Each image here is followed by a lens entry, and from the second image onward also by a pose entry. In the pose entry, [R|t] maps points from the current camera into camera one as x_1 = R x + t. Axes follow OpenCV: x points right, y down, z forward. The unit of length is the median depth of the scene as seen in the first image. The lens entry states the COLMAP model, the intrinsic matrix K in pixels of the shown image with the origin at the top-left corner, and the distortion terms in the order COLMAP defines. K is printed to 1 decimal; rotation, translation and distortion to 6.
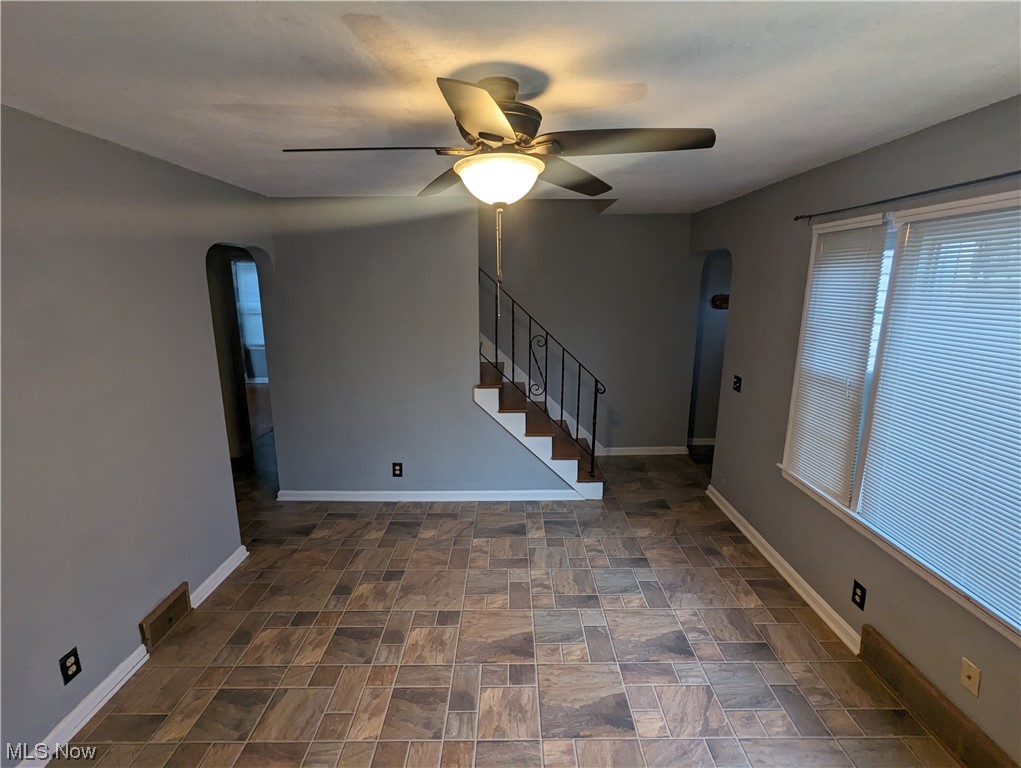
lens RADIAL K [[482.8, 0, 513.0], [0, 482.8, 384.8], [0, 0, 1]] dist [0.002180, 0.001558]
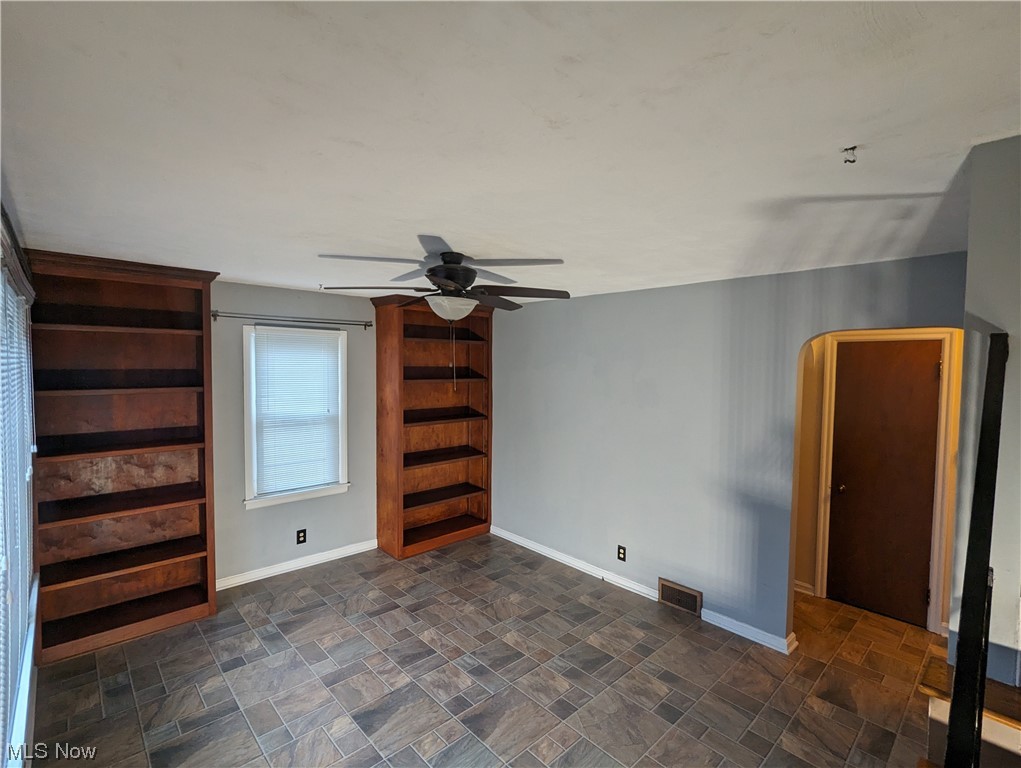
lens RADIAL K [[482.8, 0, 509.4], [0, 482.8, 384.9], [0, 0, 1]] dist [0.002180, 0.001558]
pose [[-0.733250, 0.019487, -0.679680, 0.559673], [-0.156989, 0.967731, 0.197108, -0.301564], [0.661588, 0.251231, -0.706529, 1.380385]]
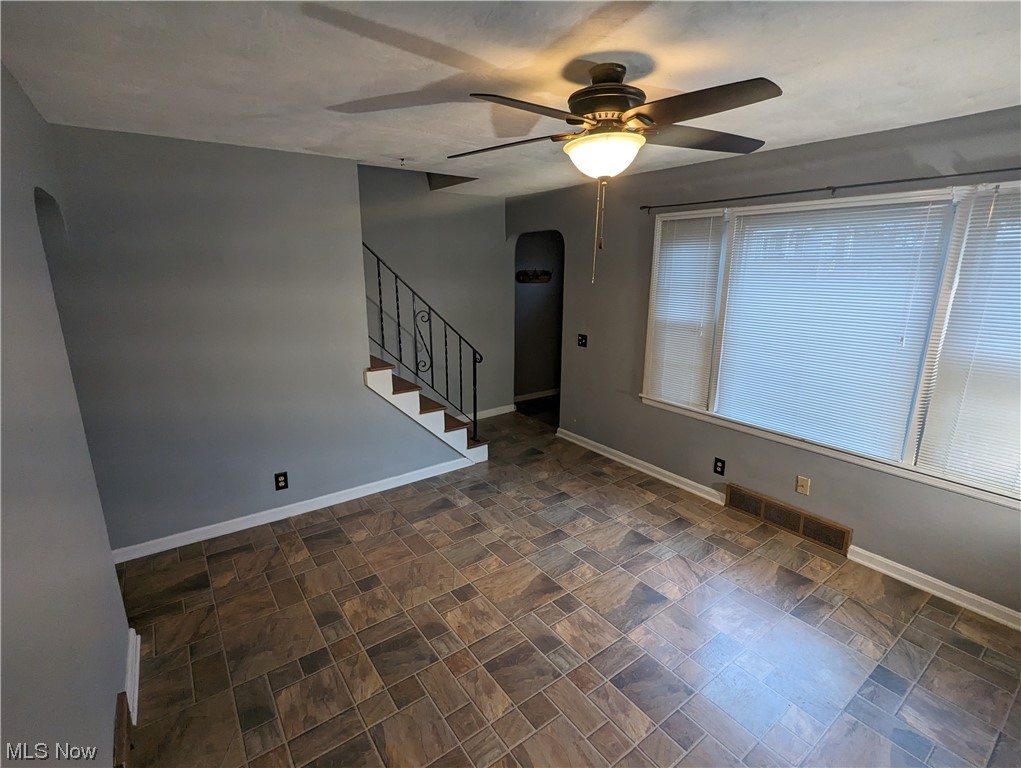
lens RADIAL K [[482.8, 0, 509.2], [0, 482.8, 385.0], [0, 0, 1]] dist [0.002180, 0.001558]
pose [[0.811432, -0.141520, 0.567055, -0.537315], [0.122022, 0.989881, 0.072436, -0.002531], [-0.571567, 0.010417, 0.820489, 0.121340]]
